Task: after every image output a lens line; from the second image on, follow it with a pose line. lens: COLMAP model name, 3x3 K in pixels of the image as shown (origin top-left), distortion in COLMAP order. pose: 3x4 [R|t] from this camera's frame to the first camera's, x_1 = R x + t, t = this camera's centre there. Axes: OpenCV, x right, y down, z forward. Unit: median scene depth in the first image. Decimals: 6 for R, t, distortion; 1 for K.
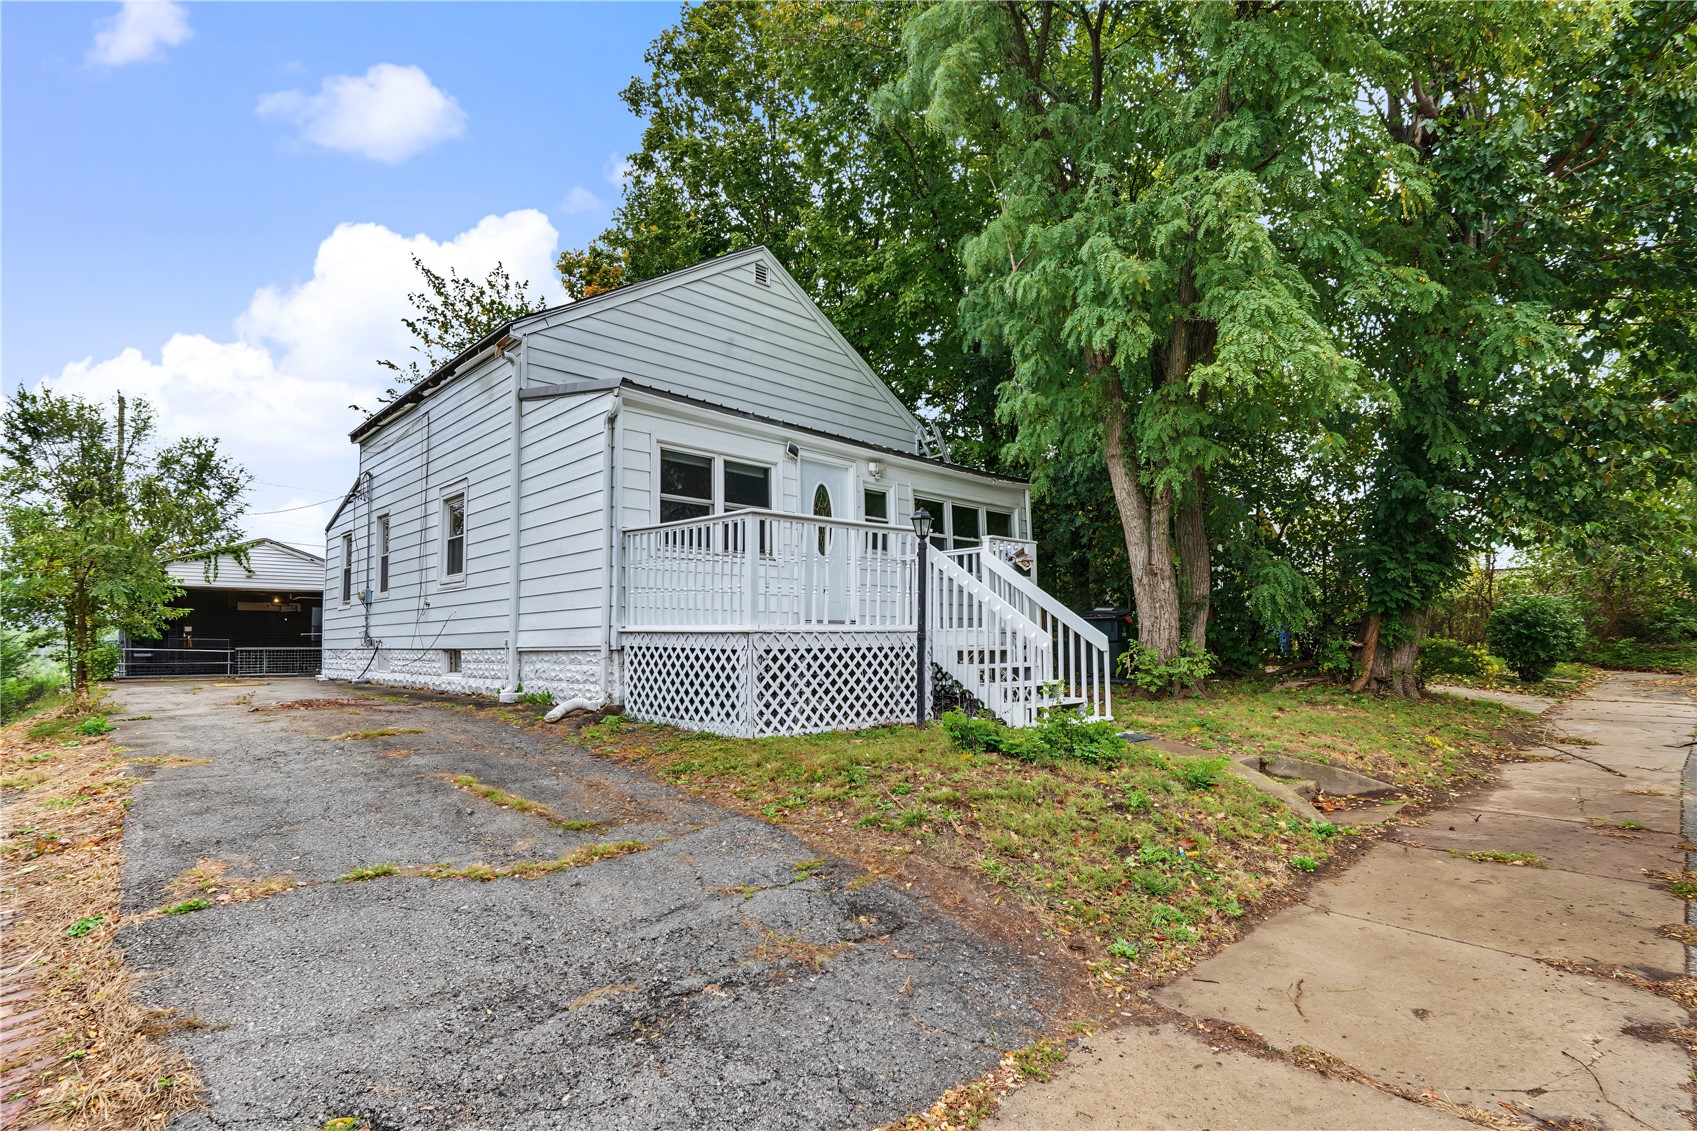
lens RADIAL K [[831.5, 0, 847.6], [0, 831.5, 568.6], [0, 0, 1]] dist [-0.000931, -0.000074]
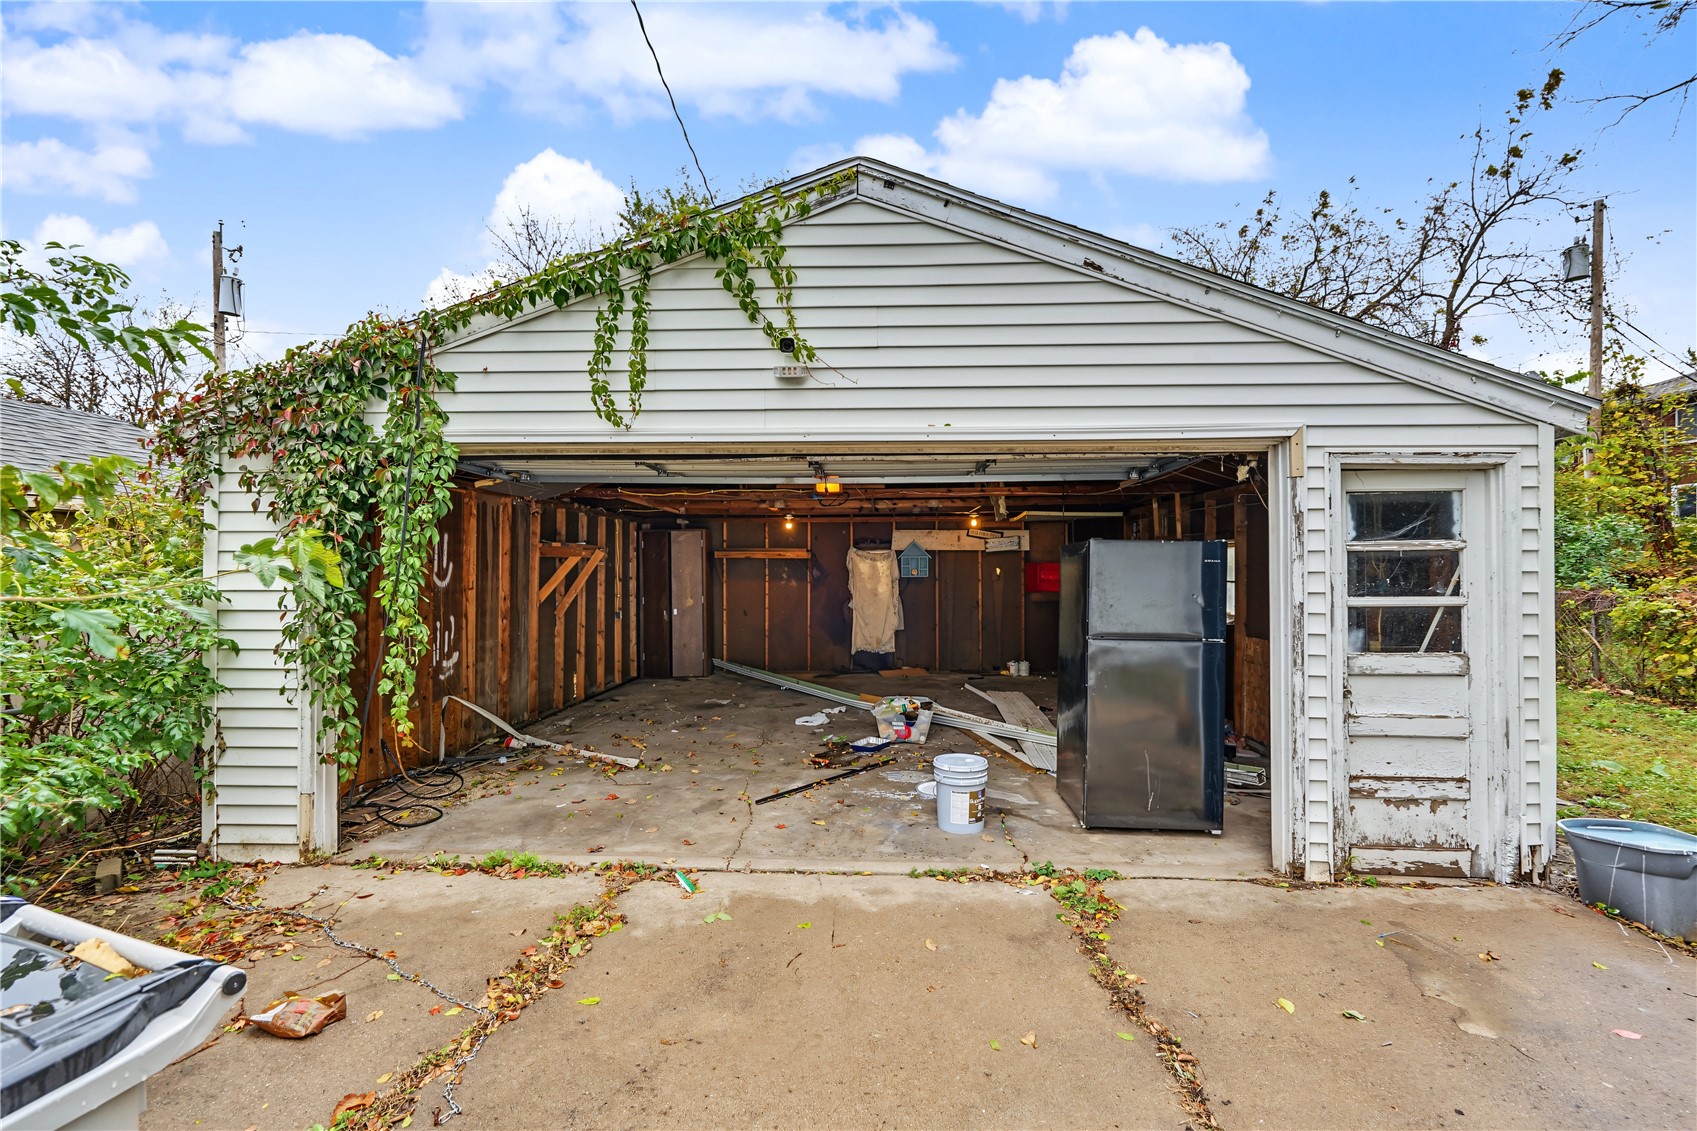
lens RADIAL K [[775.4, 0, 847.4], [0, 775.4, 565.8], [0, 0, 1]] dist [0.001002, 0.000015]
pose [[0.690478, -0.003118, -0.723347, -0.592826], [0.062282, 0.996533, 0.055157, 0.041322], [0.720667, -0.083136, 0.688278, 0.891966]]
